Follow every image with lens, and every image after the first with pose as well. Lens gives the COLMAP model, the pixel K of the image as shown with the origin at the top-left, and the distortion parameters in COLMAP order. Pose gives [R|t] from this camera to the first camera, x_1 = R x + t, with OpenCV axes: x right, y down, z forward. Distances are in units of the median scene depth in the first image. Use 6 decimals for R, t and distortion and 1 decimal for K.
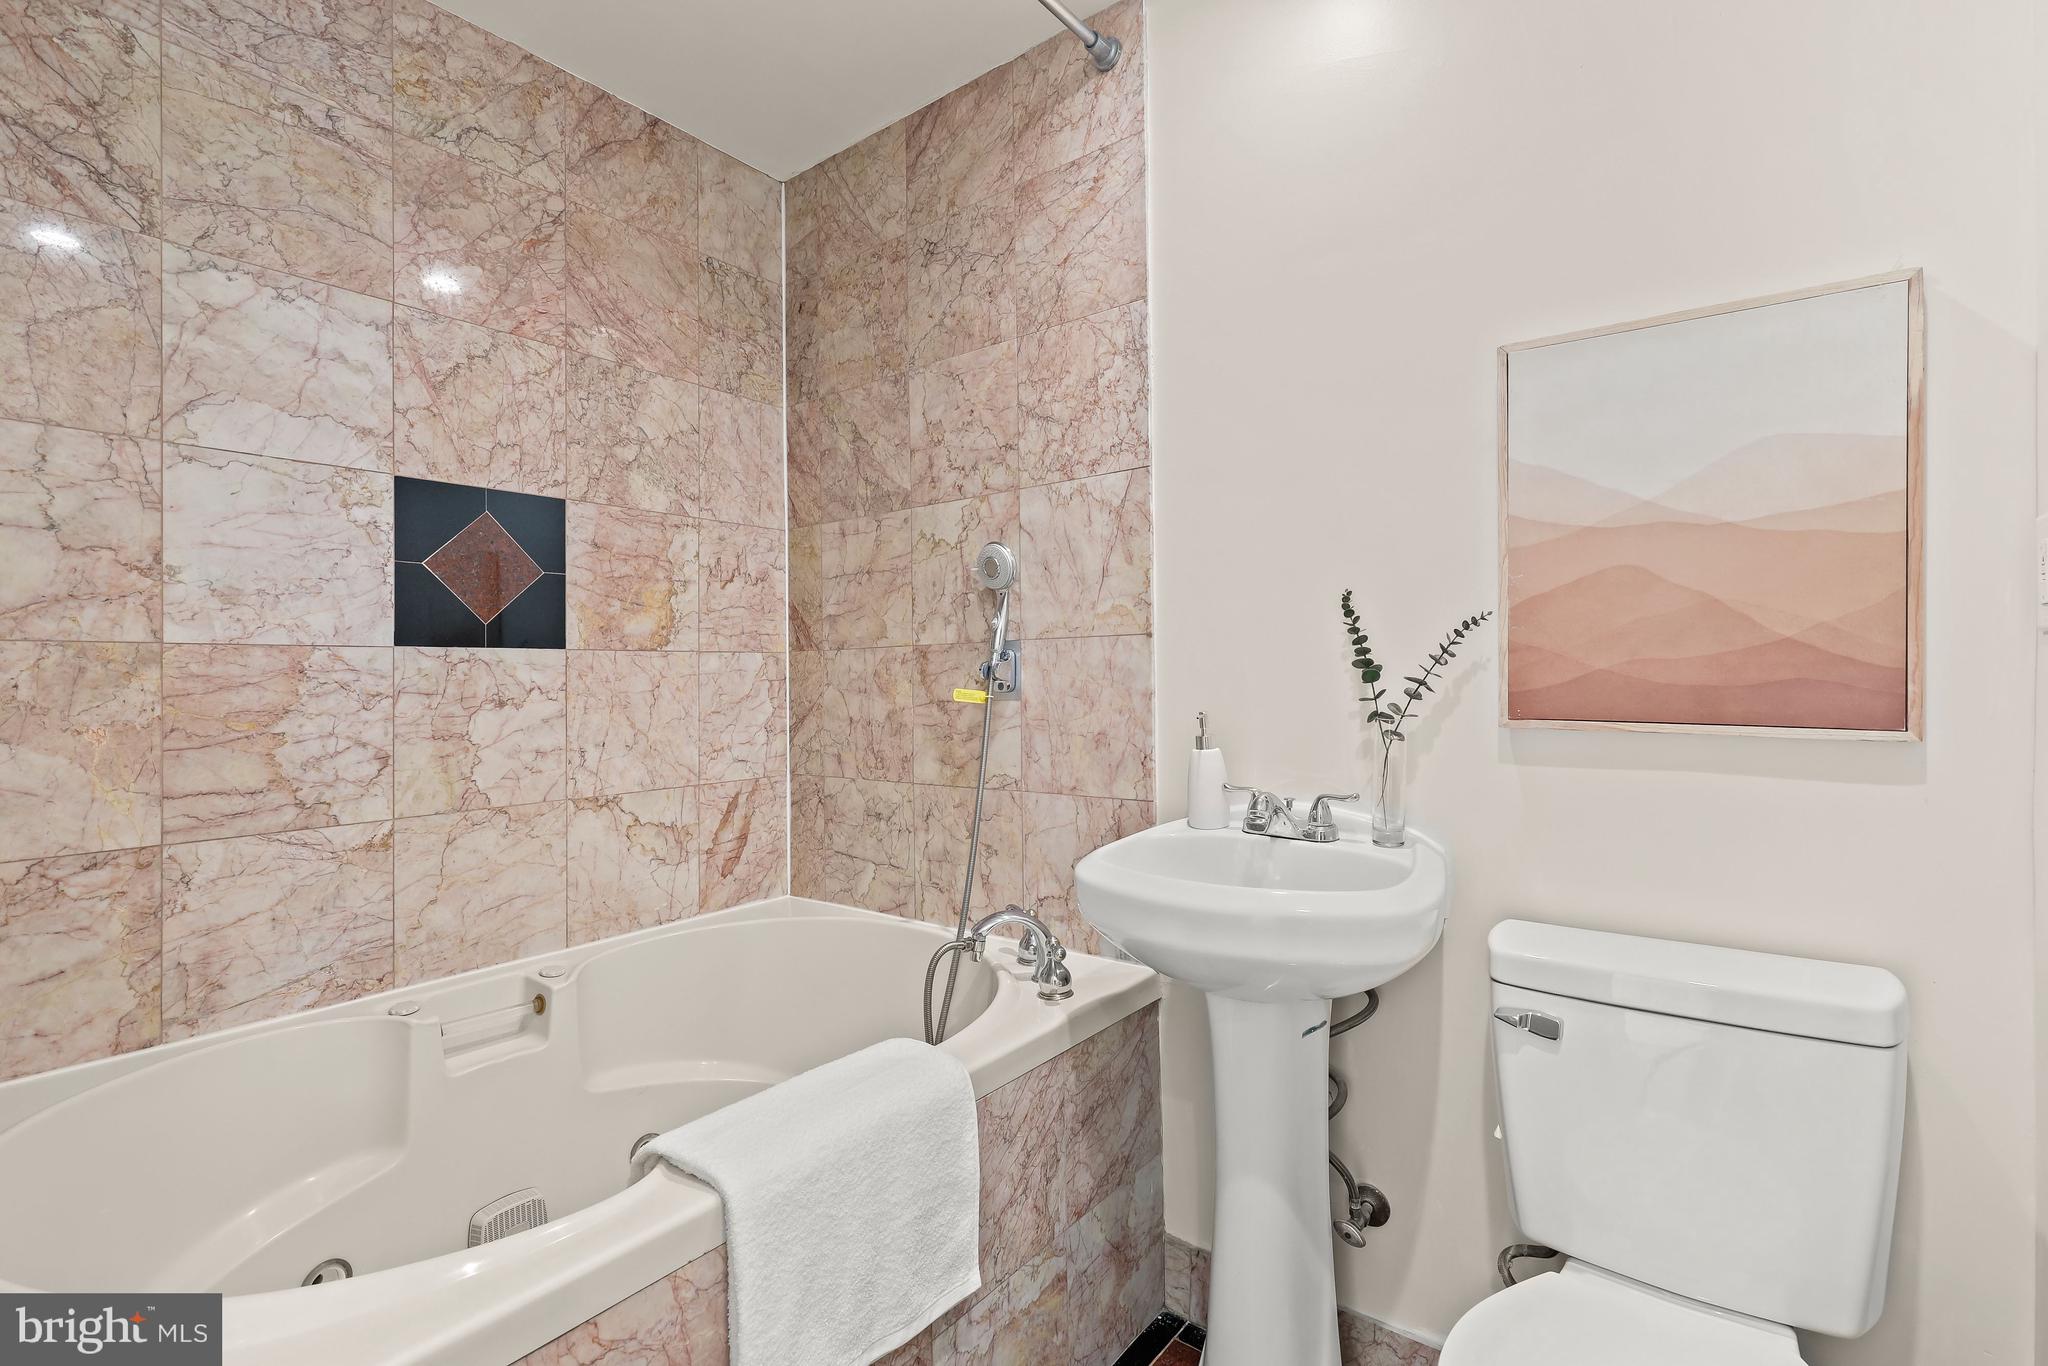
lens RADIAL K [[944.6, 0, 1023.9], [0, 944.6, 678.6], [0, 0, 1]] dist [0.002128, -0.000192]
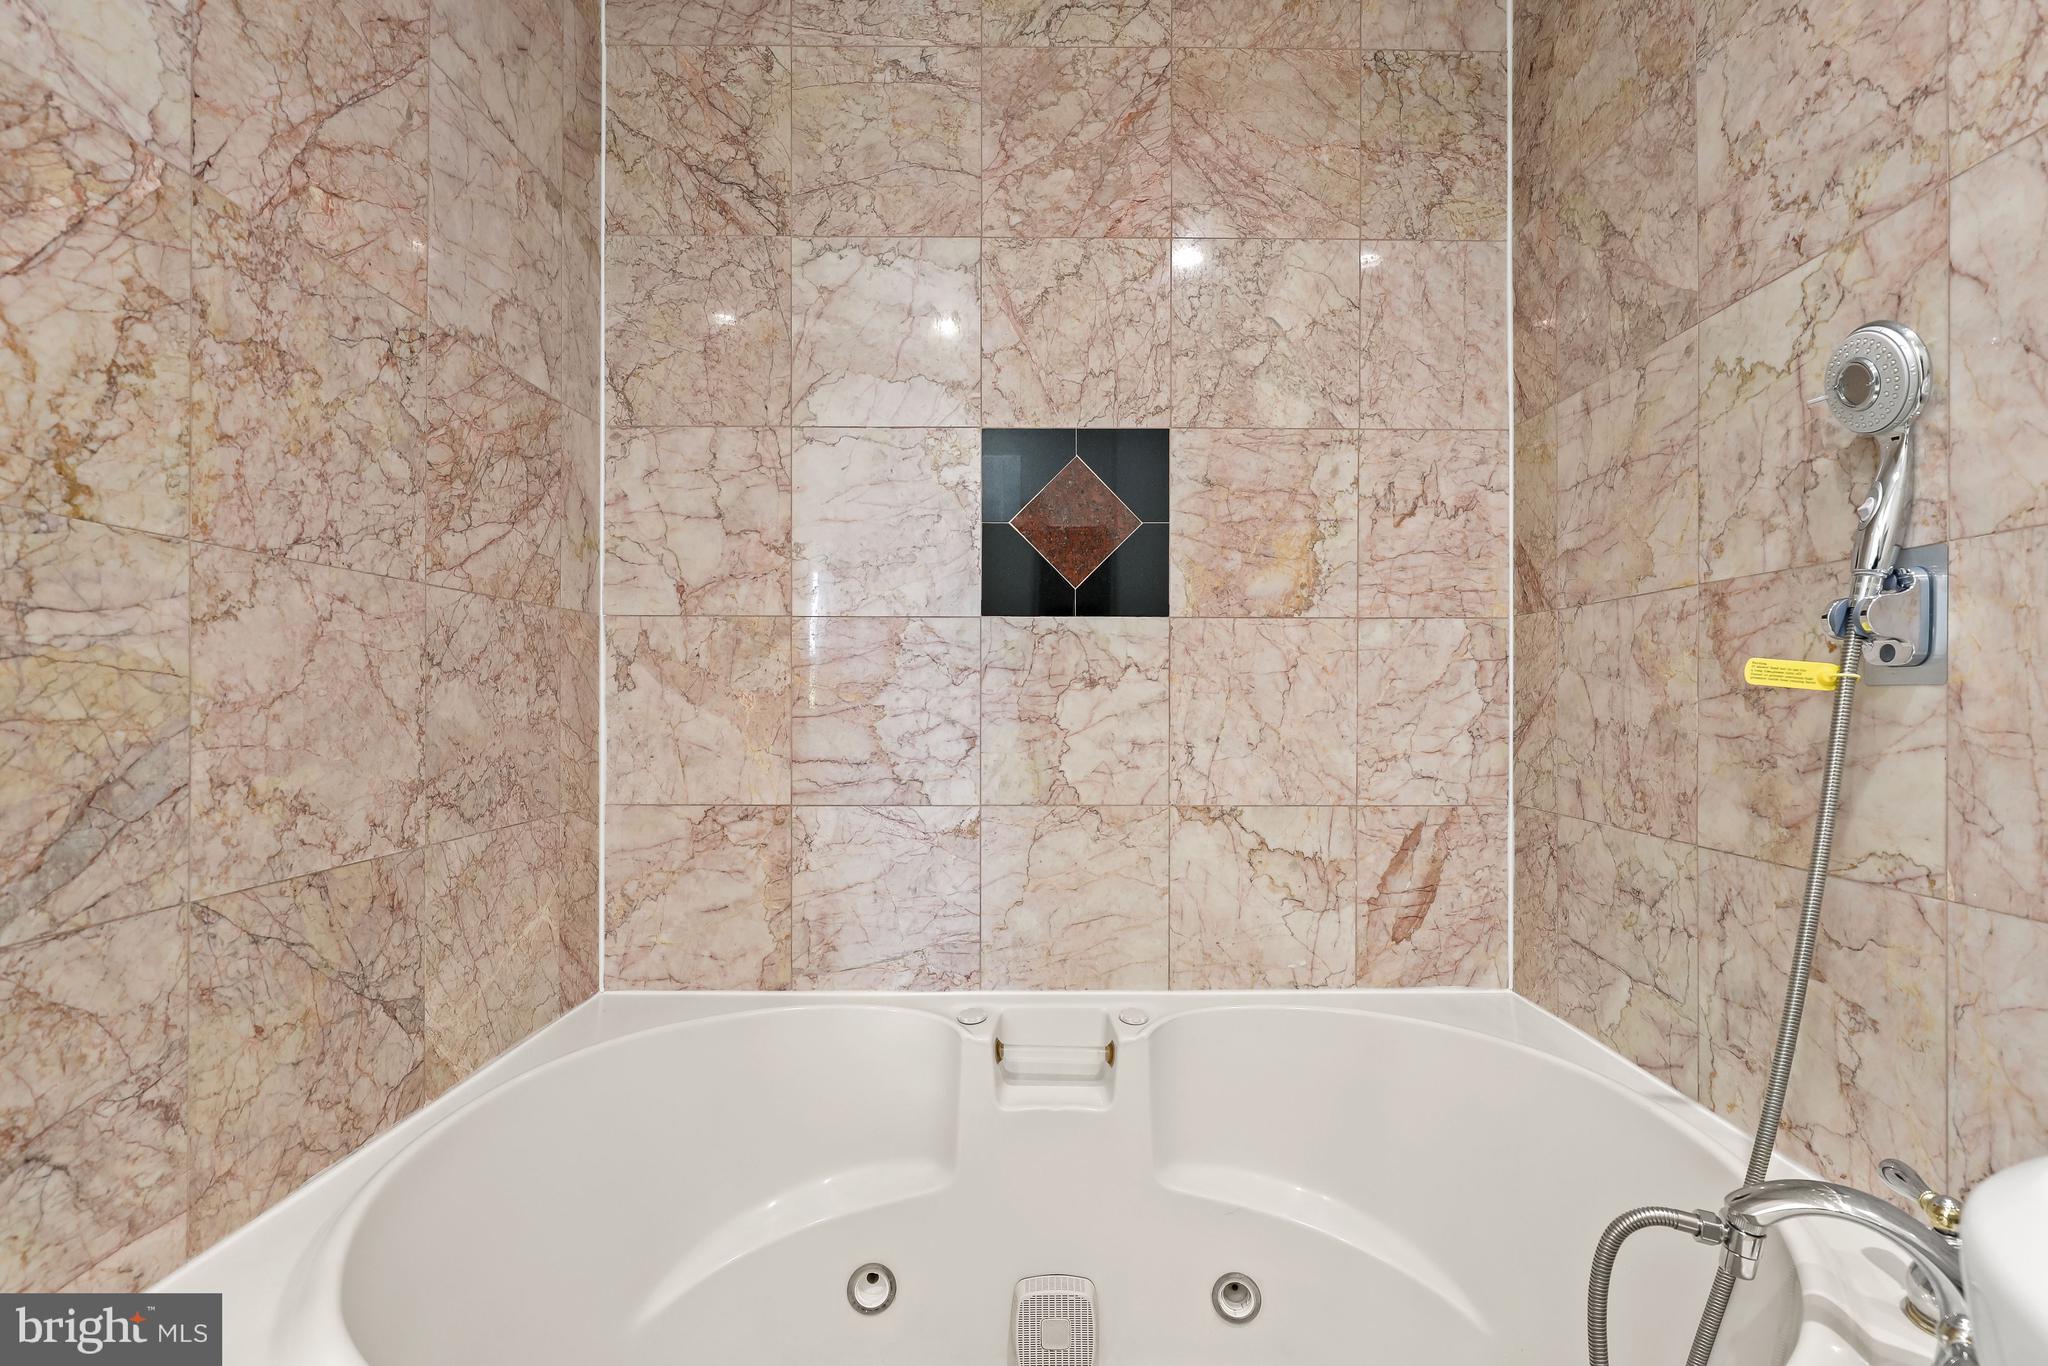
lens RADIAL K [[944.6, 0, 1056.0], [0, 944.6, 694.6], [0, 0, 1]] dist [0.002128, -0.000192]
pose [[0.615561, 0.013603, -0.787971, 0.087870], [-0.011083, 0.999902, 0.008604, 0.029238], [0.788011, 0.003437, 0.615652, 0.442350]]
